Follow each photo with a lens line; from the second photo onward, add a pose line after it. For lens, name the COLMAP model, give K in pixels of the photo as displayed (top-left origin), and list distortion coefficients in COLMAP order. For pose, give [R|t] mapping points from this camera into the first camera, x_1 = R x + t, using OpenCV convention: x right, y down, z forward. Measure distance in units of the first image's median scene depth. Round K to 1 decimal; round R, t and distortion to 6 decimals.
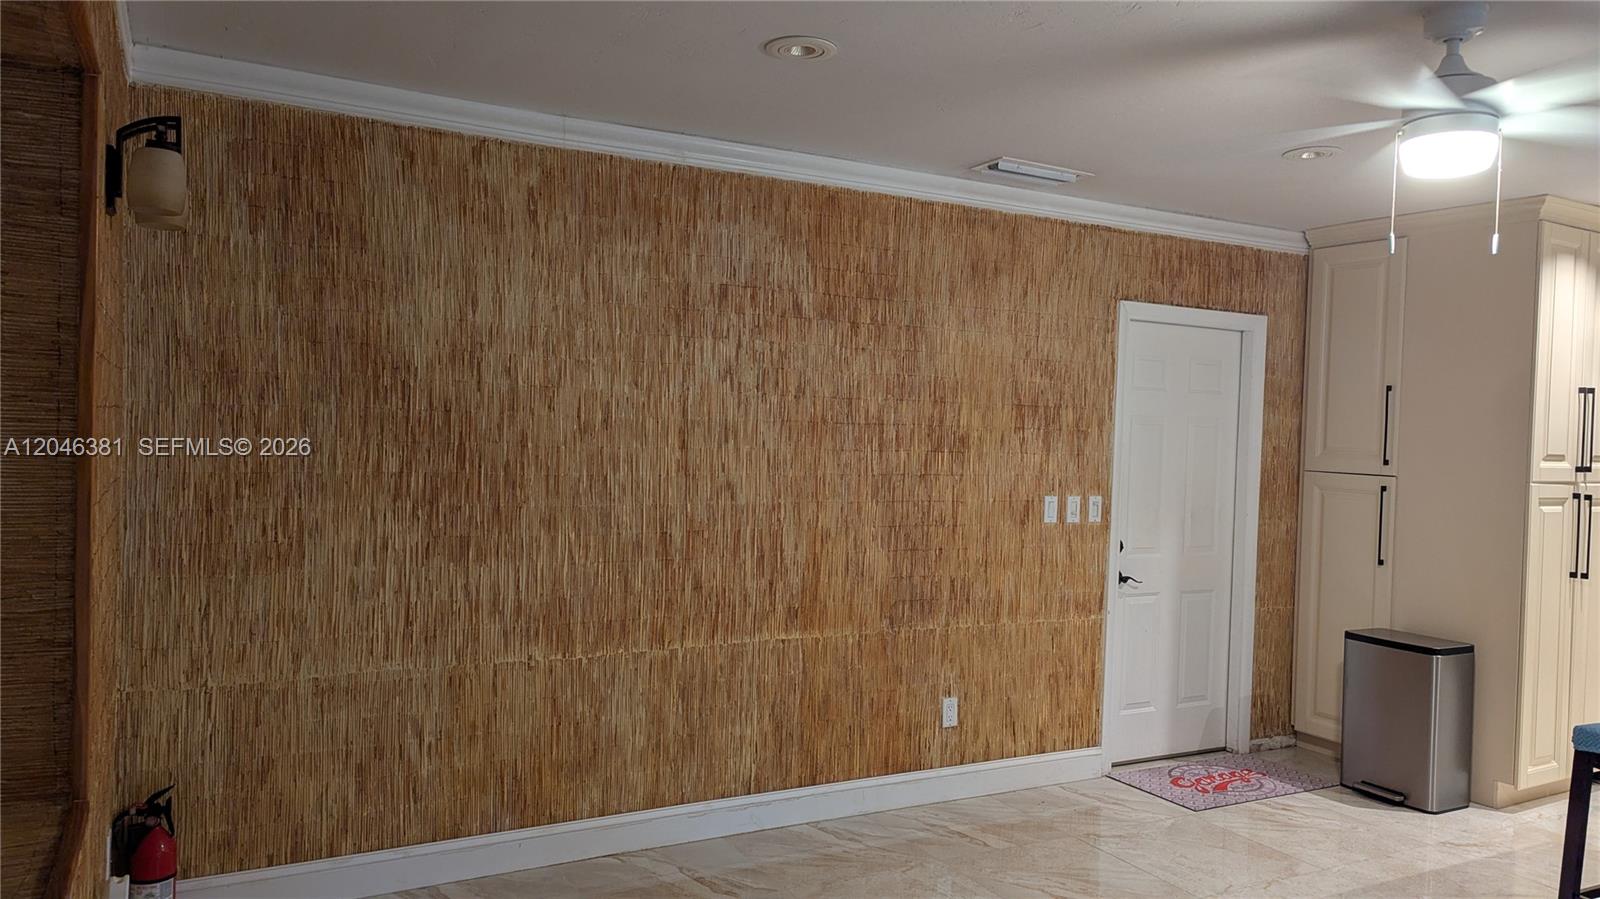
lens RADIAL K [[1071.2, 0, 800.0], [0, 1071.2, 449.5], [0, 0, 1]] dist [0.031384, -0.001298]
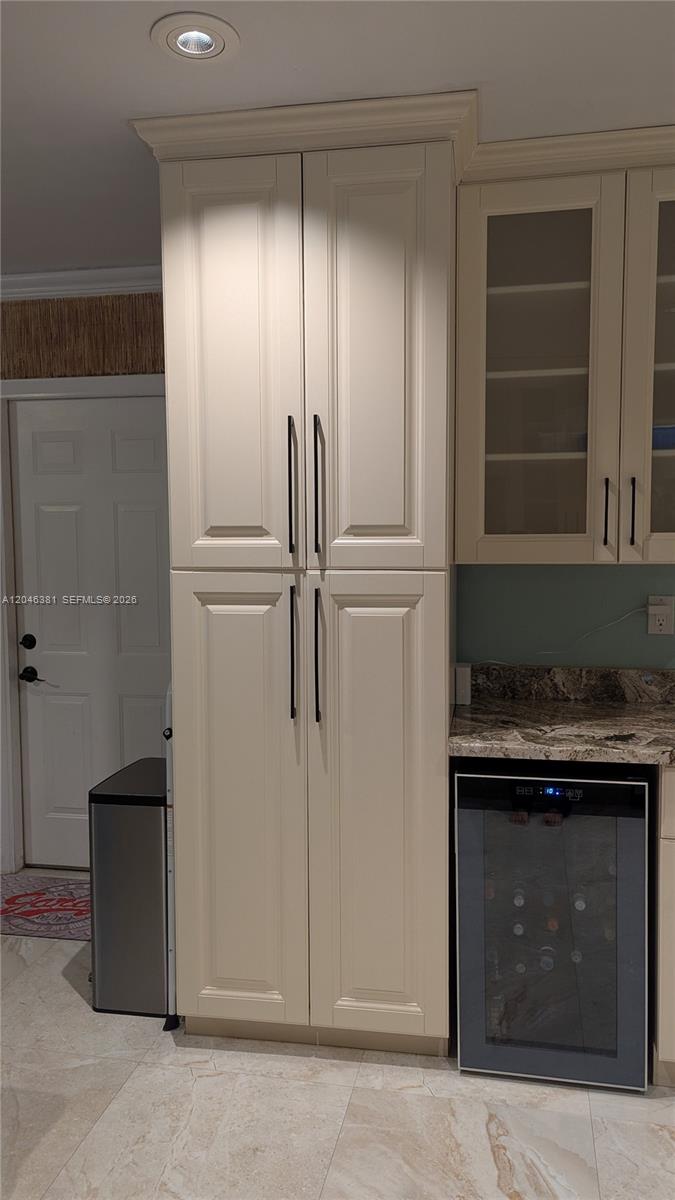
lens RADIAL K [[803.4, 0, 337.5], [0, 803.4, 600.0], [0, 0, 1]] dist [0.031384, -0.001298]
pose [[0.792774, 0.013602, -0.609364, 1.017089], [0.016395, 0.998913, 0.043627, 0.028423], [0.609295, -0.044577, 0.791690, 0.644413]]
